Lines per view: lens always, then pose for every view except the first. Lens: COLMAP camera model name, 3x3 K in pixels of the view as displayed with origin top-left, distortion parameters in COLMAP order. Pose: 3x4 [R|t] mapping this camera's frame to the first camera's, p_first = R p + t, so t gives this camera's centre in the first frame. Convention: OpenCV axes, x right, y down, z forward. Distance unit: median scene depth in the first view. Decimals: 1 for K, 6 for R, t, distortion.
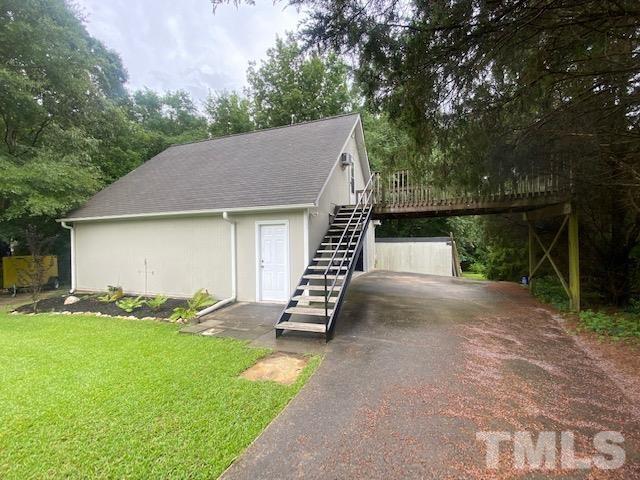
lens RADIAL K [[283.0, 0, 323.3], [0, 283.0, 240.4], [0, 0, 1]] dist [0.014047, -0.018107]
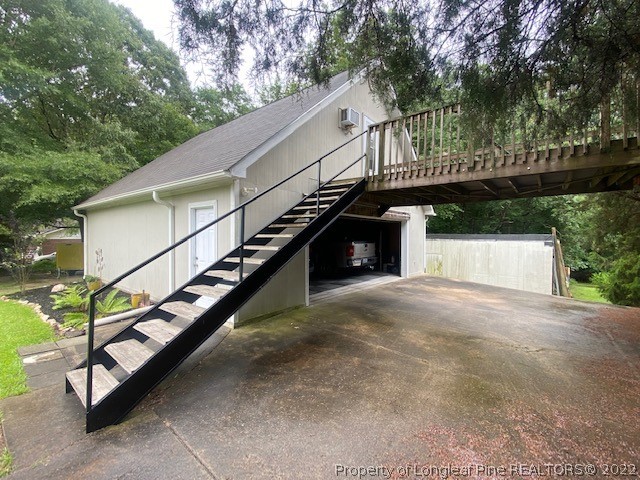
lens RADIAL K [[283.0, 0, 323.3], [0, 283.0, 240.4], [0, 0, 1]] dist [0.014047, -0.018107]
pose [[0.950356, 0.026985, -0.309992, 0.241890], [-0.022300, 0.999577, 0.018650, 0.005711], [0.310364, -0.010811, 0.950556, 0.299176]]
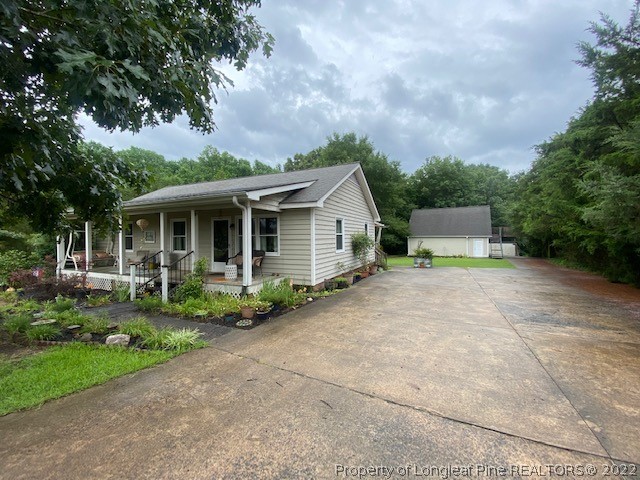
lens RADIAL K [[261.2, 0, 322.5], [0, 261.2, 239.1], [0, 0, 1]] dist [0.023355, -0.020291]
pose [[0.986996, 0.014036, -0.160130, -1.472793], [-0.012977, 0.999886, 0.007656, -0.050063], [0.160220, -0.005478, 0.987066, -2.677752]]
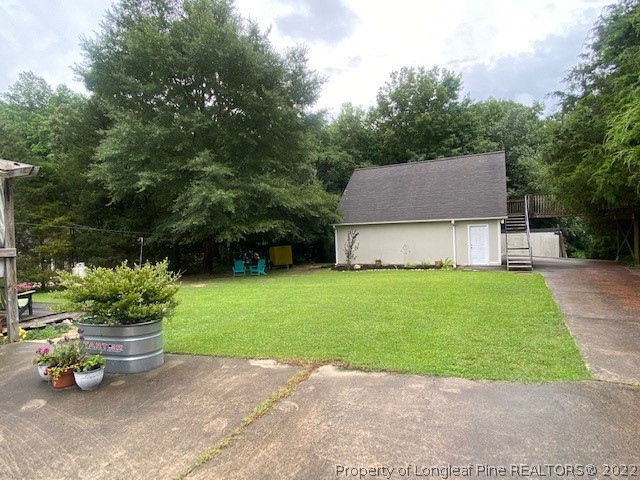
lens RADIAL K [[358.1, 0, 320.0], [0, 358.1, 240.0], [0, 0, 1]] dist [0.053758, -0.064836]
pose [[0.994157, -0.013881, -0.107050, -0.747940], [0.016484, 0.999589, 0.023462, -0.027286], [0.106681, -0.025090, 0.993977, -1.228361]]
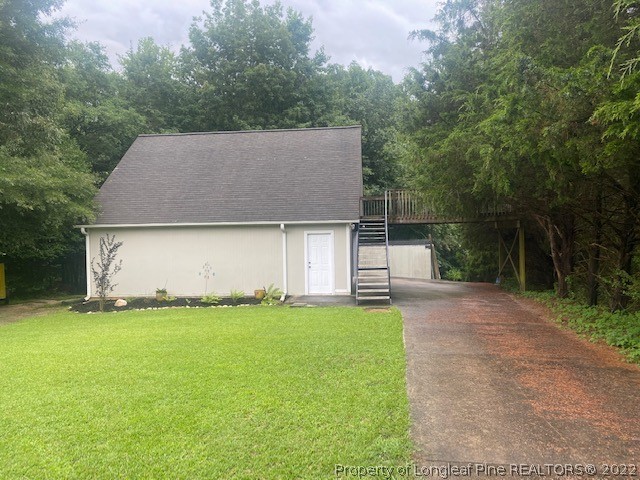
lens RADIAL K [[485.2, 0, 320.0], [0, 485.2, 240.0], [0, 0, 1]] dist [0.023976, -0.007064]
pose [[0.970385, -0.001465, 0.241558, -0.515452], [0.001631, 0.999999, -0.000488, -0.019944], [-0.241557, 0.000867, 0.970386, -0.825709]]
